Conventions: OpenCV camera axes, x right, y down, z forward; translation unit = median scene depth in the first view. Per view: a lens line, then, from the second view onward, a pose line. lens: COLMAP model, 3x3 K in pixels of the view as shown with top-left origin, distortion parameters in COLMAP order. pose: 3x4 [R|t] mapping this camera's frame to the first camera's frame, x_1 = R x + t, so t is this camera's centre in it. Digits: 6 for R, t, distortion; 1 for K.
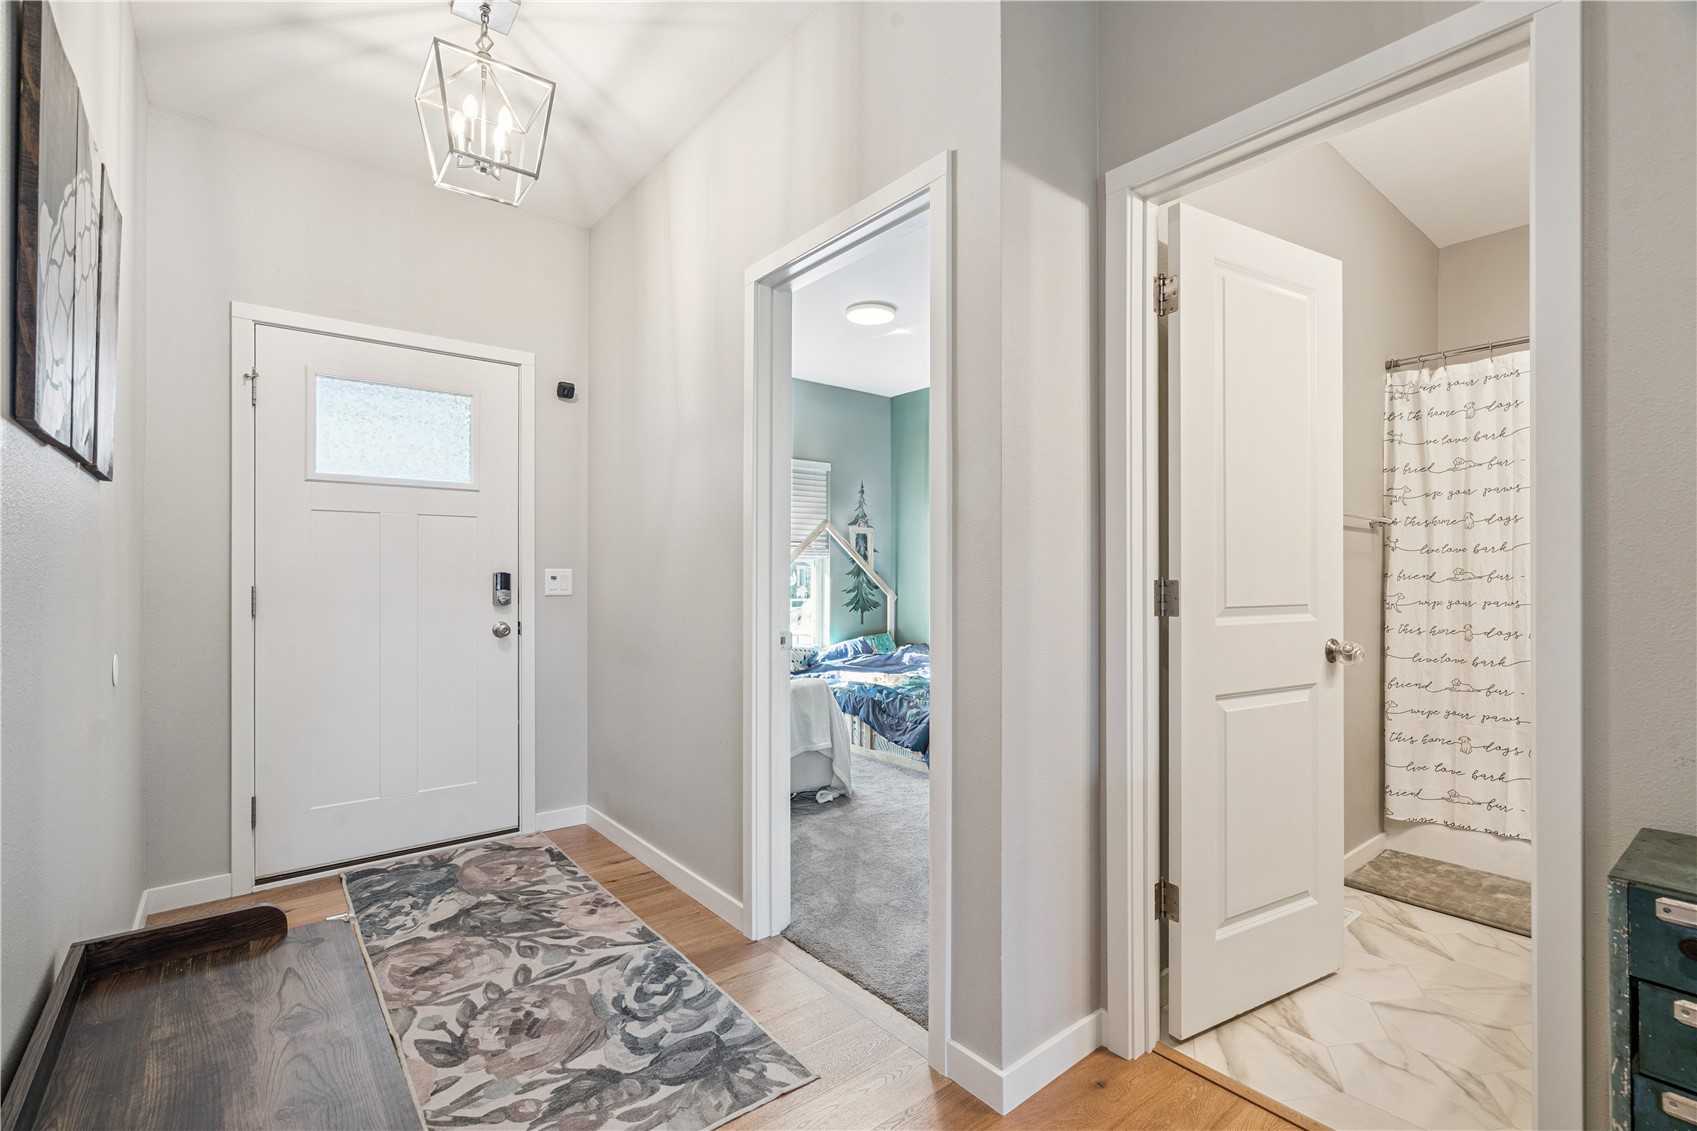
lens RADIAL K [[761.5, 0, 851.0], [0, 761.5, 571.0], [0, 0, 1]] dist [-0.002739, 0.000820]
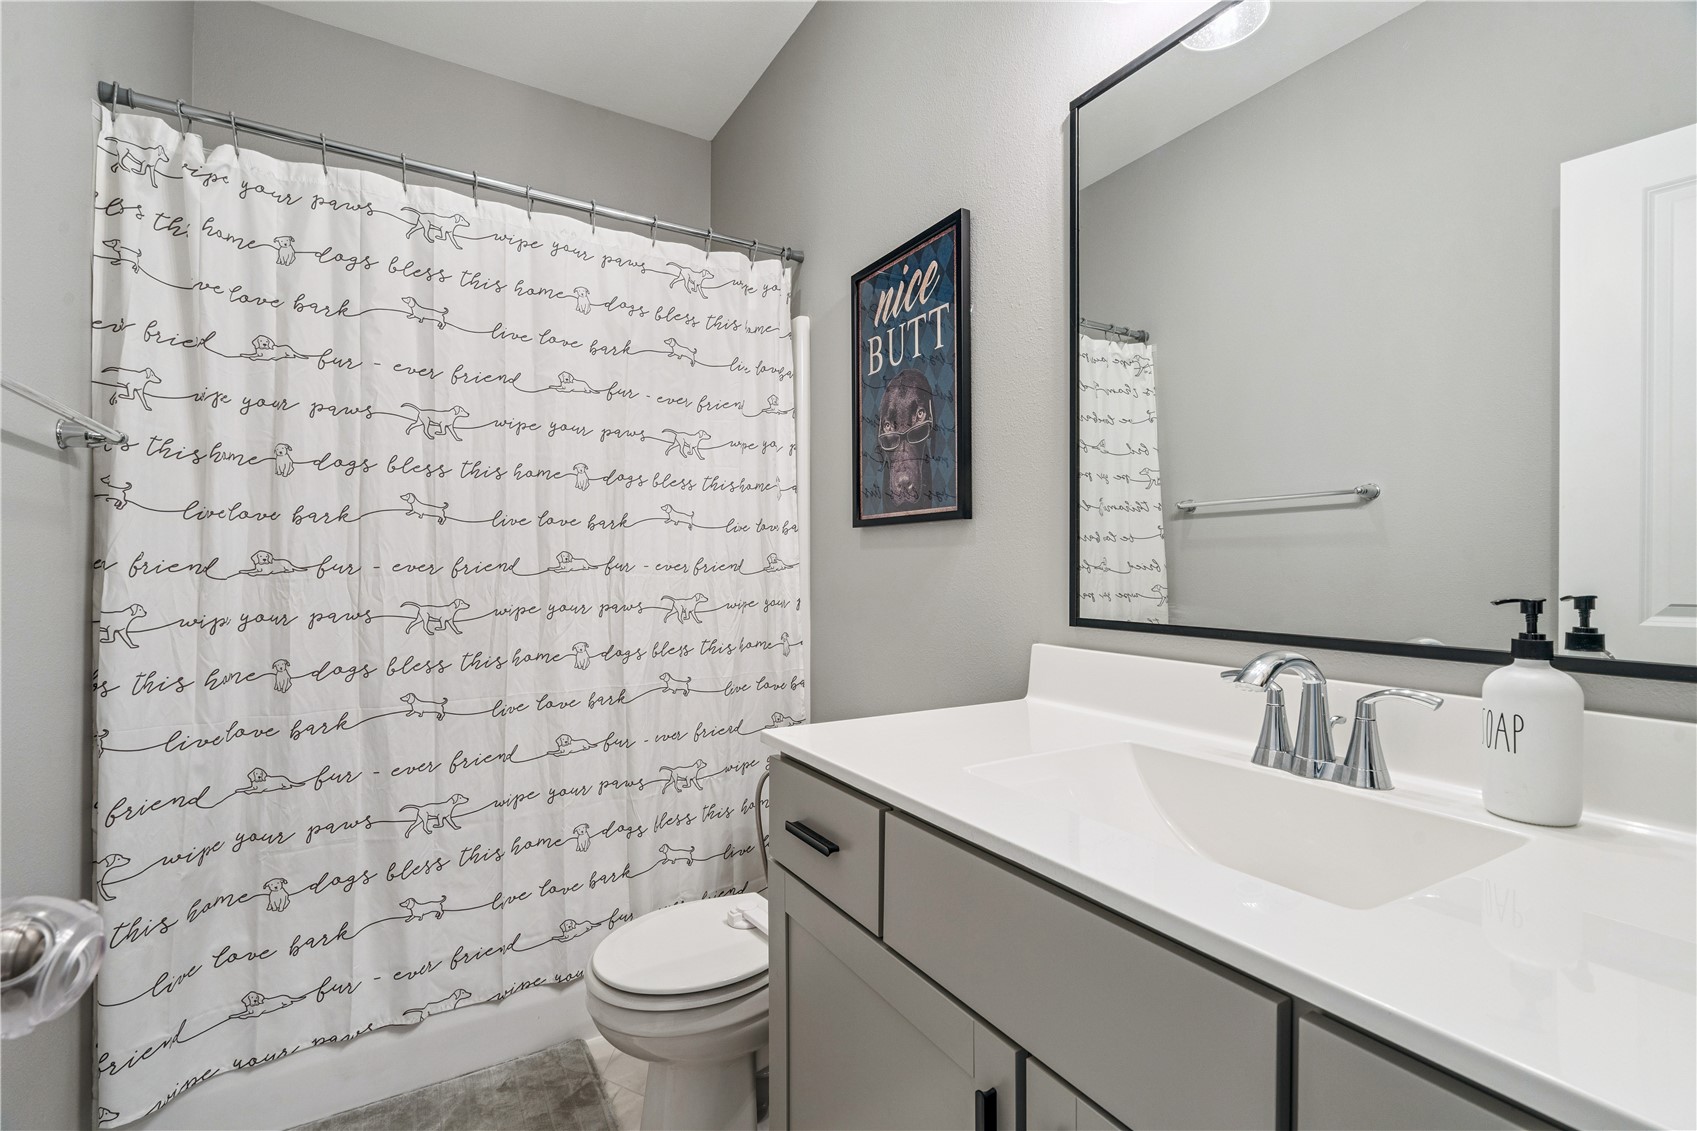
lens RADIAL K [[761.5, 0, 851.0], [0, 761.5, 571.0], [0, 0, 1]] dist [-0.002739, 0.000820]
pose [[0.137078, -0.002102, 0.990558, 0.342051], [-0.007323, 0.999968, 0.003136, 0.005175], [-0.990533, -0.007684, 0.137058, 0.530648]]
